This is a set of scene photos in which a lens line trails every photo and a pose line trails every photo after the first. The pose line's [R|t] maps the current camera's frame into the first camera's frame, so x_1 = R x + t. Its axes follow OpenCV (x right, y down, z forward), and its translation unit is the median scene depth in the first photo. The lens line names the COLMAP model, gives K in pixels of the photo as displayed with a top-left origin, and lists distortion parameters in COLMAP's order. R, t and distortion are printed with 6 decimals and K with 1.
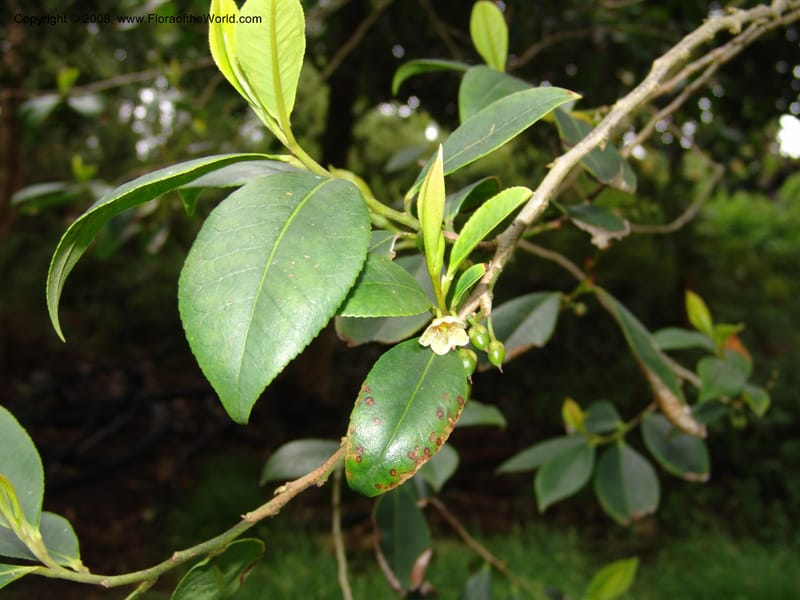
lens RADIAL K [[943.7, 0, 400.0], [0, 943.7, 300.0], [0, 0, 1]] dist [-0.010534, -0.008533]
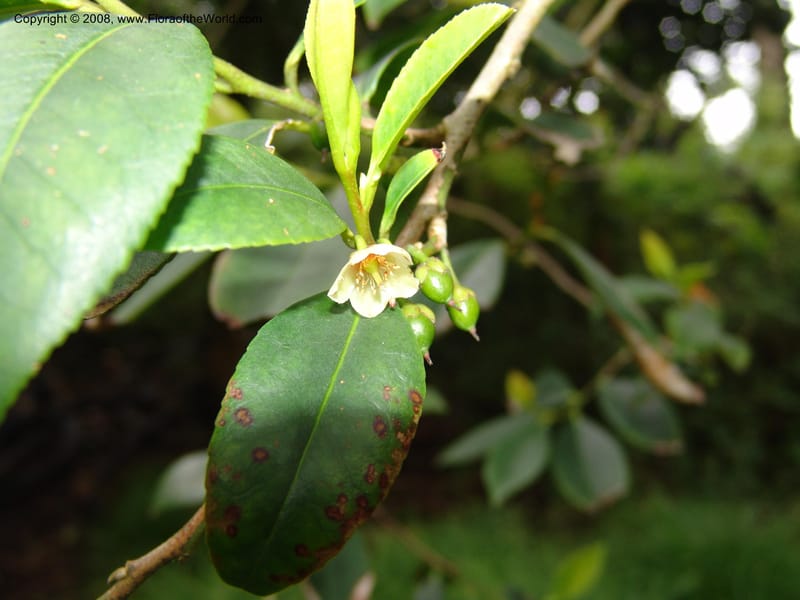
lens RADIAL K [[934.1, 0, 400.0], [0, 934.1, 300.0], [0, 0, 1]] dist [-0.238411, 0.014157]
pose [[0.991680, -0.089423, 0.092601, 0.010786], [0.088135, 0.995947, 0.017914, 0.039703], [-0.093828, -0.009604, 0.995542, 0.454794]]
